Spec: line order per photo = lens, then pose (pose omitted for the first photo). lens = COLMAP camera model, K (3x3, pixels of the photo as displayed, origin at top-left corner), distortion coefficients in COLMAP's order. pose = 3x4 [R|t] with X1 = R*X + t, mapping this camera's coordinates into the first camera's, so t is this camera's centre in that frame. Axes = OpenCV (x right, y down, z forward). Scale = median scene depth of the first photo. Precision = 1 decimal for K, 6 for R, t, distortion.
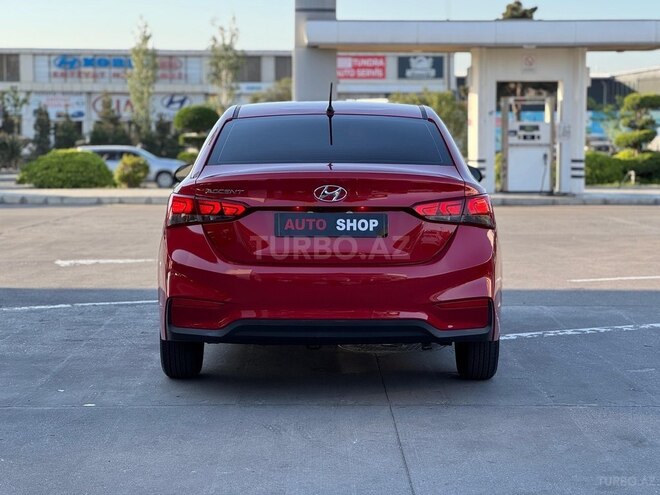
lens RADIAL K [[1485.5, 0, 326.4], [0, 1485.5, 246.8], [0, 0, 1]] dist [0.008559, 2.872388]
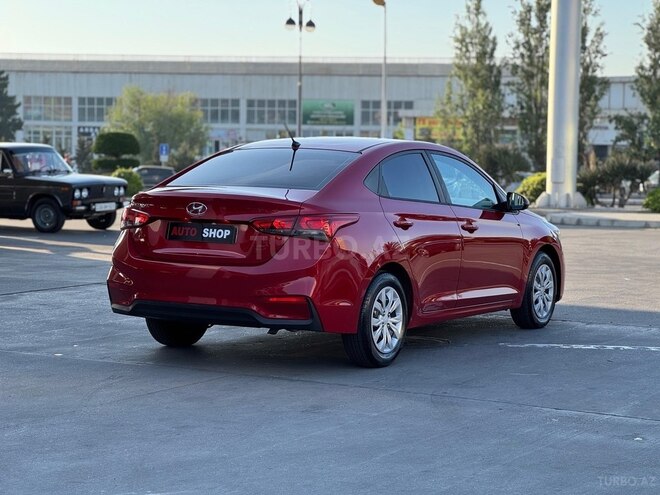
lens RADIAL K [[1485.5, 0, 326.4], [0, 1485.5, 246.8], [0, 0, 1]] dist [0.008559, 2.872388]
pose [[0.864251, 0.046123, -0.500943, 0.169809], [-0.054332, 0.998521, -0.001801, -0.001316], [0.500119, 0.028774, 0.865479, -0.018099]]
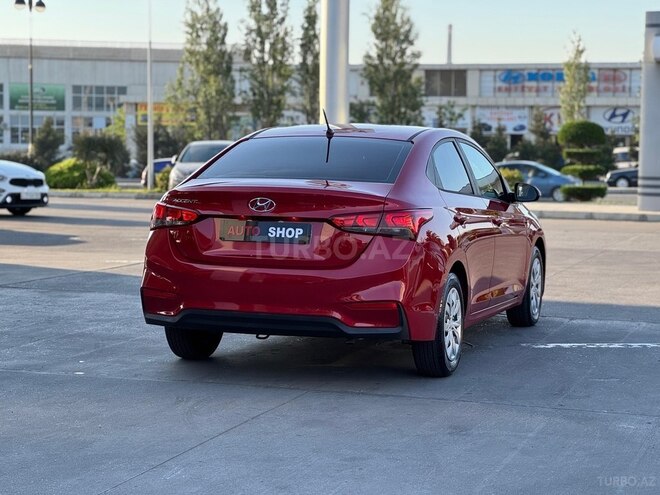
lens RADIAL K [[1485.5, 0, 326.4], [0, 1485.5, 246.8], [0, 0, 1]] dist [0.008559, 2.872388]
pose [[0.947825, 0.035570, -0.316800, 0.093837], [-0.038168, 0.999269, -0.001996, -0.000576], [0.316497, 0.013983, 0.948490, -0.020316]]
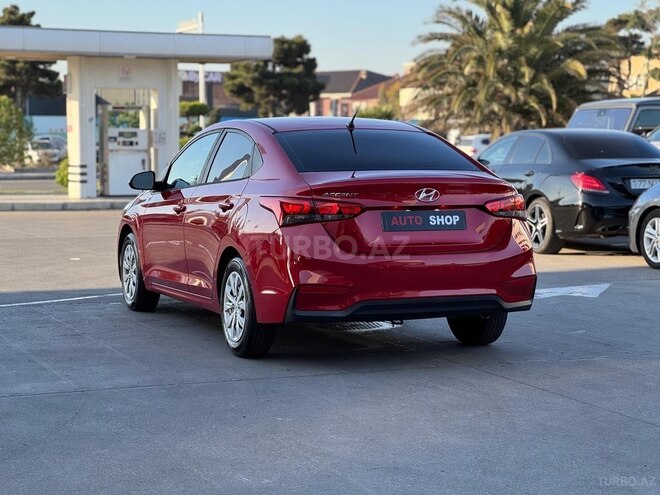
lens RADIAL K [[1485.5, 0, 326.4], [0, 1485.5, 246.8], [0, 0, 1]] dist [0.008559, 2.872388]
pose [[0.931362, -0.029852, 0.362868, -0.115559], [0.030813, 0.999520, 0.003139, 0.000102], [-0.362788, 0.008257, 0.931835, -0.024302]]
